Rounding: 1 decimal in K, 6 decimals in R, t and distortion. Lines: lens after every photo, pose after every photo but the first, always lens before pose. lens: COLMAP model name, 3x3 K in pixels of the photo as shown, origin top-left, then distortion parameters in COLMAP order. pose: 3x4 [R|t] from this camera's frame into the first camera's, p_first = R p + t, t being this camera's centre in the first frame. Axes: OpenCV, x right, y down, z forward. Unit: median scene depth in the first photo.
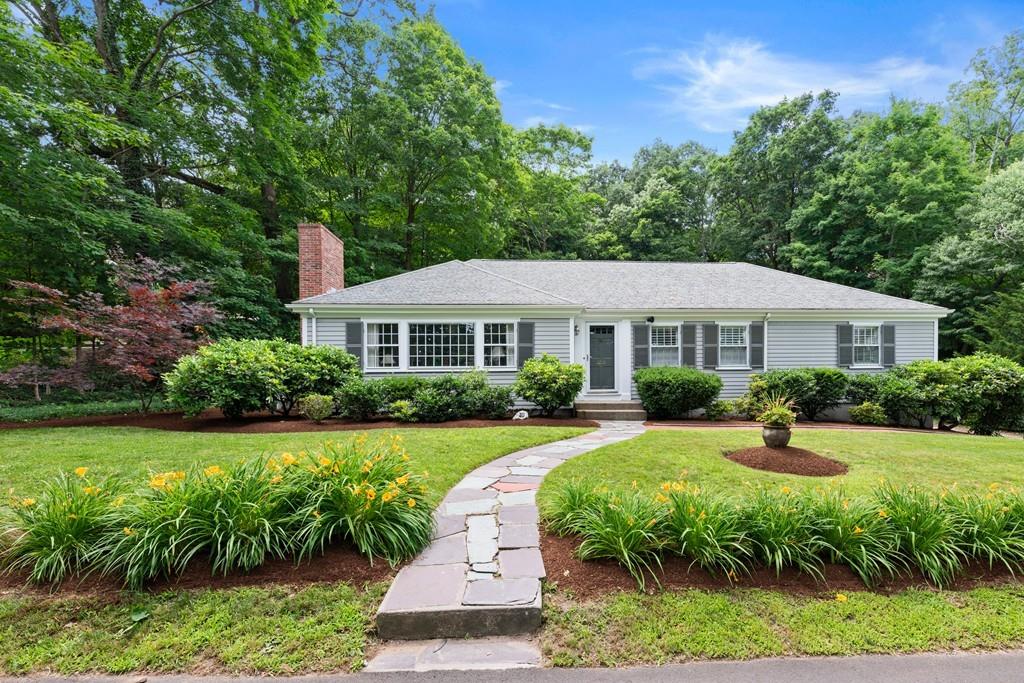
lens RADIAL K [[477.3, 0, 513.8], [0, 477.3, 382.2], [0, 0, 1]] dist [-0.001425, -0.000568]
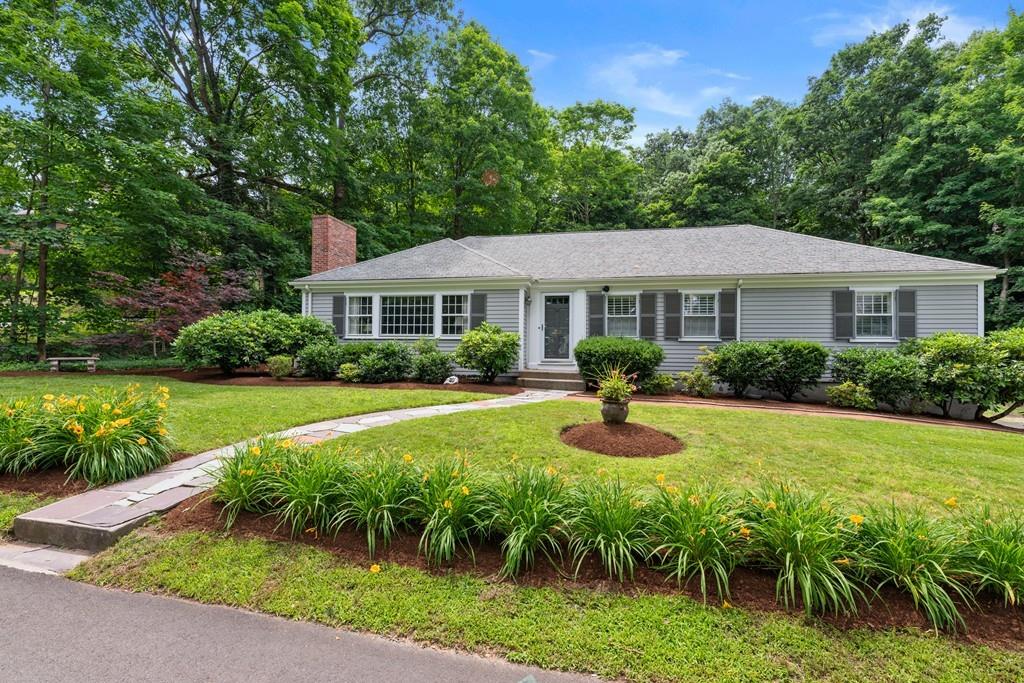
lens RADIAL K [[452.9, 0, 512.6], [0, 452.9, 342.4], [0, 0, 1]] dist [-0.001667, -0.000705]
pose [[0.956232, 0.015785, -0.292183, 0.370685], [-0.021544, 0.999632, -0.016502, -0.001842], [0.291815, 0.022074, 0.956220, 0.054295]]
